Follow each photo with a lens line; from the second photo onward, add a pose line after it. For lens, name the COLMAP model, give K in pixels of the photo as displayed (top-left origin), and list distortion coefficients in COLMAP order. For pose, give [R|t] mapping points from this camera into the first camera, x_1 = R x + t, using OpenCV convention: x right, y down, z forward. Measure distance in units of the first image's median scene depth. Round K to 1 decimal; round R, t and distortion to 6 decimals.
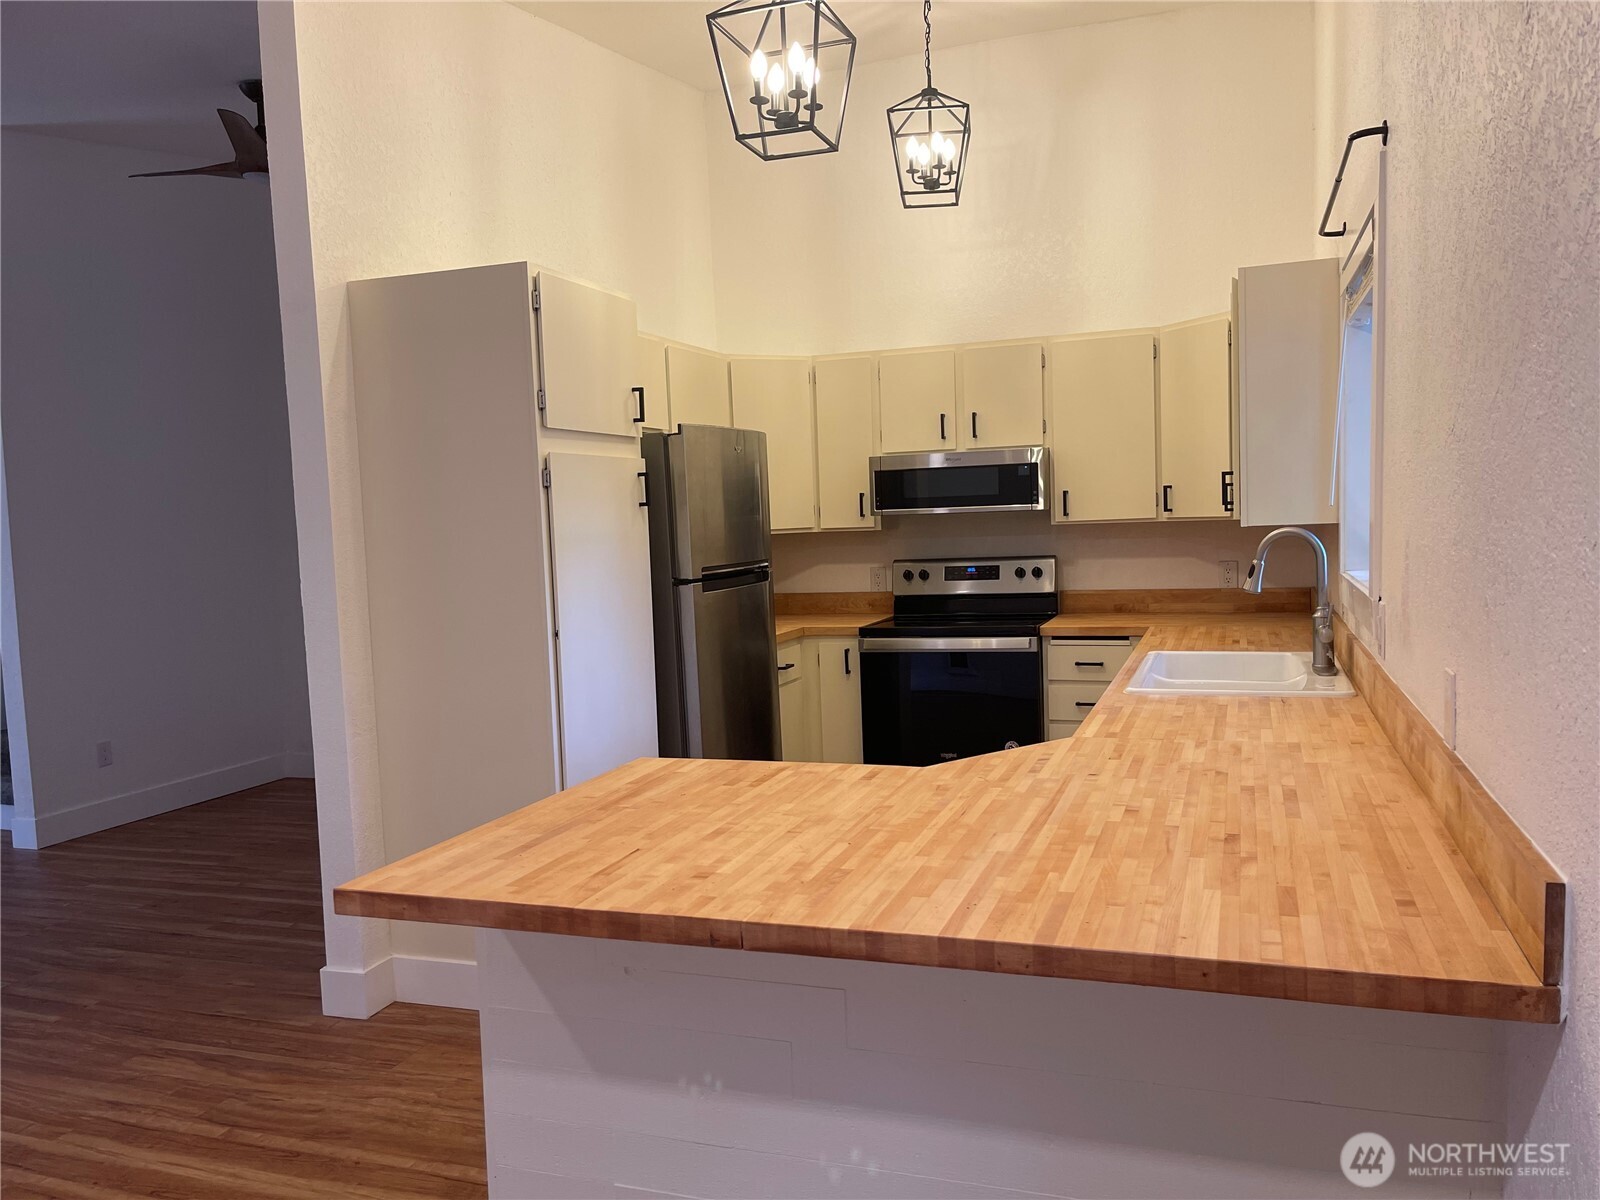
lens RADIAL K [[1229.2, 0, 804.8], [0, 1229.2, 605.0], [0, 0, 1]] dist [0.044793, -0.024901]
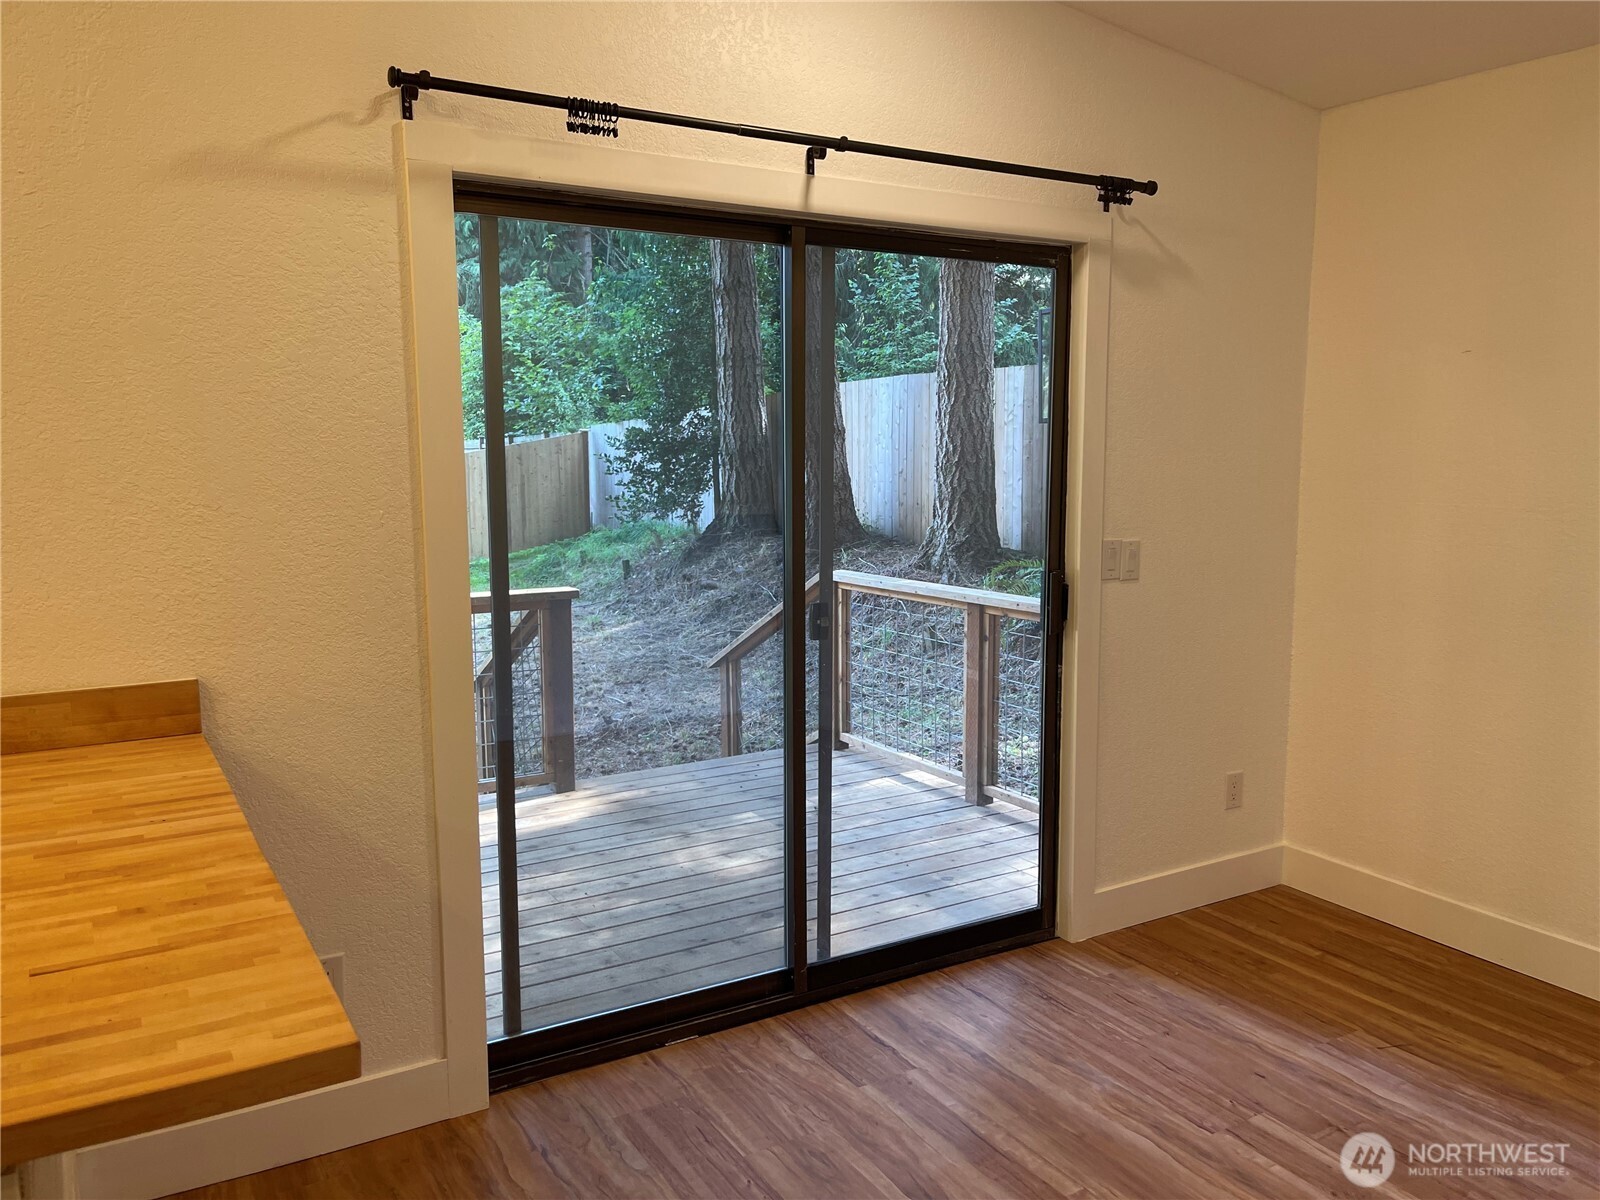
lens RADIAL K [[1229.2, 0, 800.3], [0, 1229.2, 599.7], [0, 0, 1]] dist [0.044793, -0.024901]
pose [[-0.768290, -0.036052, 0.639086, -0.467489], [0.083928, 0.984120, 0.156412, -0.043798], [-0.634576, 0.173807, -0.753064, 0.623969]]
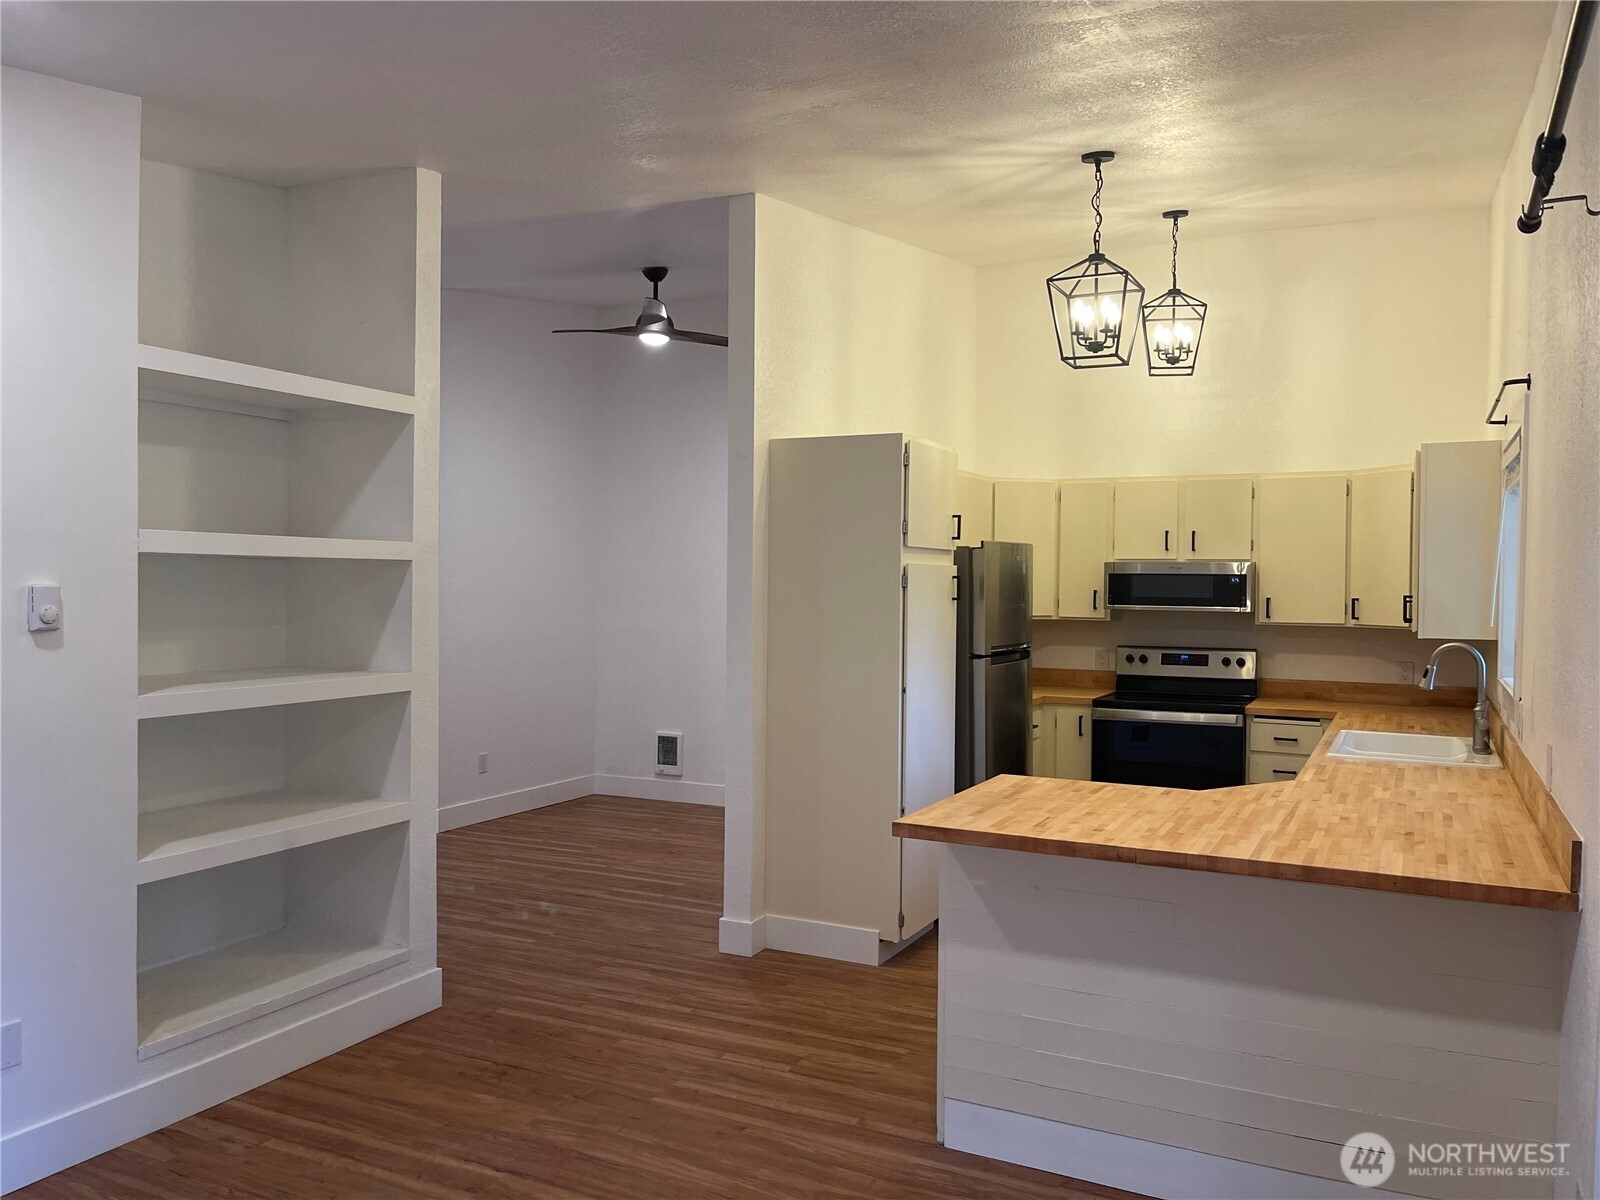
lens RADIAL K [[1229.2, 0, 807.5], [0, 1229.2, 603.6], [0, 0, 1]] dist [0.044793, -0.024901]
pose [[0.991998, 0.047650, -0.116918, -0.151679], [-0.053943, 0.997227, -0.051260, 0.002308], [0.114151, 0.057156, 0.991818, -0.420463]]
